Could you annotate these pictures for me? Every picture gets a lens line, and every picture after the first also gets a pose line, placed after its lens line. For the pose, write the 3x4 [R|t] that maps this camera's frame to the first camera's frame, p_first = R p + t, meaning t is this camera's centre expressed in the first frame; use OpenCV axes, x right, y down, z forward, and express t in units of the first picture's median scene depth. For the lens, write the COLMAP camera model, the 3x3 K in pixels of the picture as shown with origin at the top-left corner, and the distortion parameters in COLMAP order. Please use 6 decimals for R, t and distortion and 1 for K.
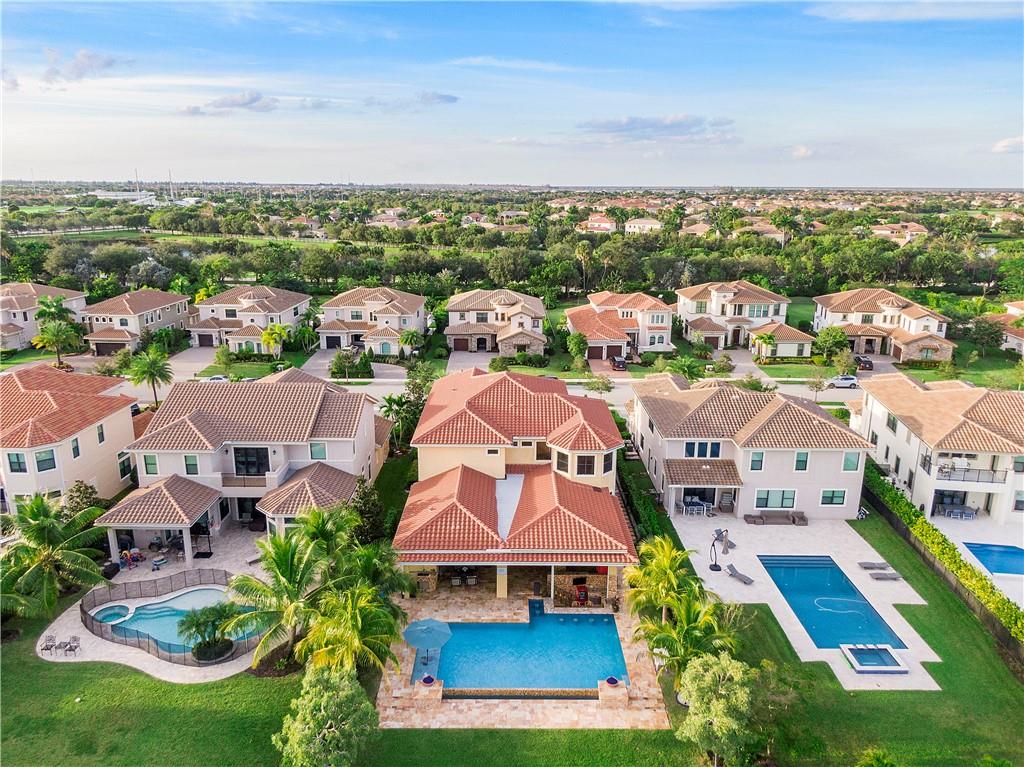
lens RADIAL K [[737.4, 0, 517.5], [0, 737.4, 387.1], [0, 0, 1]] dist [0.042284, -0.039393]
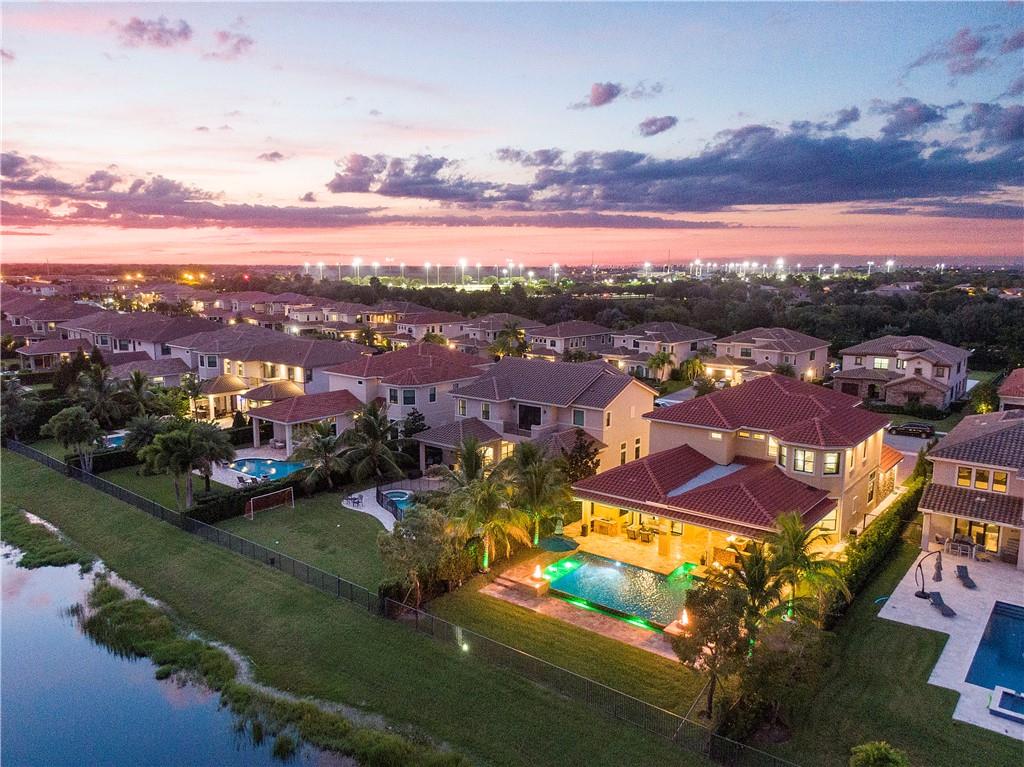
lens RADIAL K [[757.4, 0, 518.1], [0, 757.4, 379.1], [0, 0, 1]] dist [0.035237, -0.007916]
pose [[0.785800, 0.088425, -0.612127, 0.370618], [-0.161219, 0.984796, -0.064701, 0.118012], [0.597099, 0.149528, 0.788108, 0.002619]]
